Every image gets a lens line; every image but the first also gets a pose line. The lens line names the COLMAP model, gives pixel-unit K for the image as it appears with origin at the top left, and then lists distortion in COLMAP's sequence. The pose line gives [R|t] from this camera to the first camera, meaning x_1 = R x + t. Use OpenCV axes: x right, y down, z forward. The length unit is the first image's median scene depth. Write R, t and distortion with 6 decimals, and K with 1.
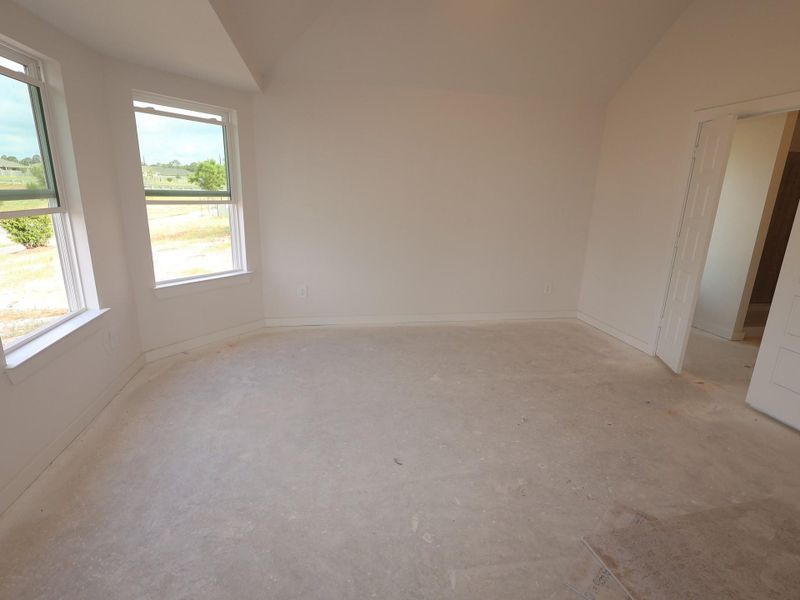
lens RADIAL K [[422.0, 0, 401.1], [0, 422.0, 301.3], [0, 0, 1]] dist [-0.002219, 0.001735]
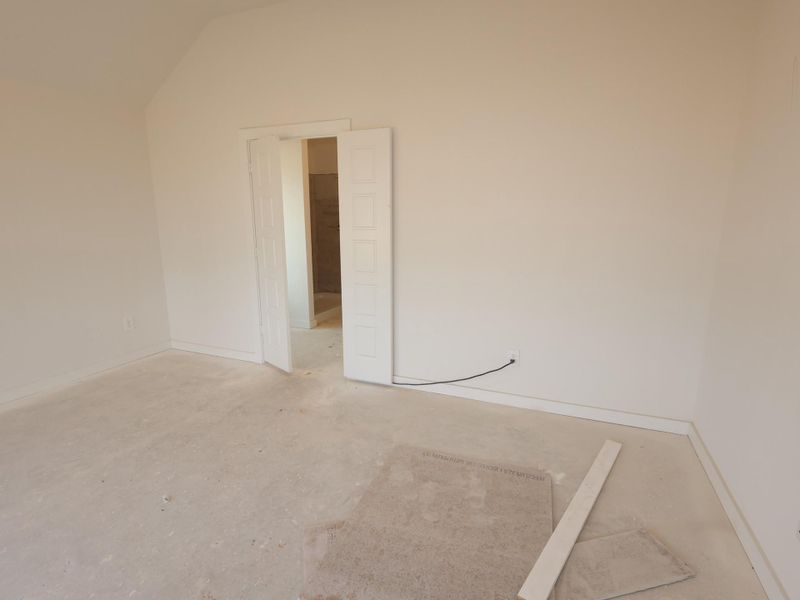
lens RADIAL K [[422.0, 0, 397.9], [0, 422.0, 296.6], [0, 0, 1]] dist [-0.002219, 0.001735]
pose [[0.556252, -0.193216, 0.808239, -0.021567], [0.231666, 0.970092, 0.072470, -0.032136], [-0.798069, 0.146930, 0.584378, 0.143039]]
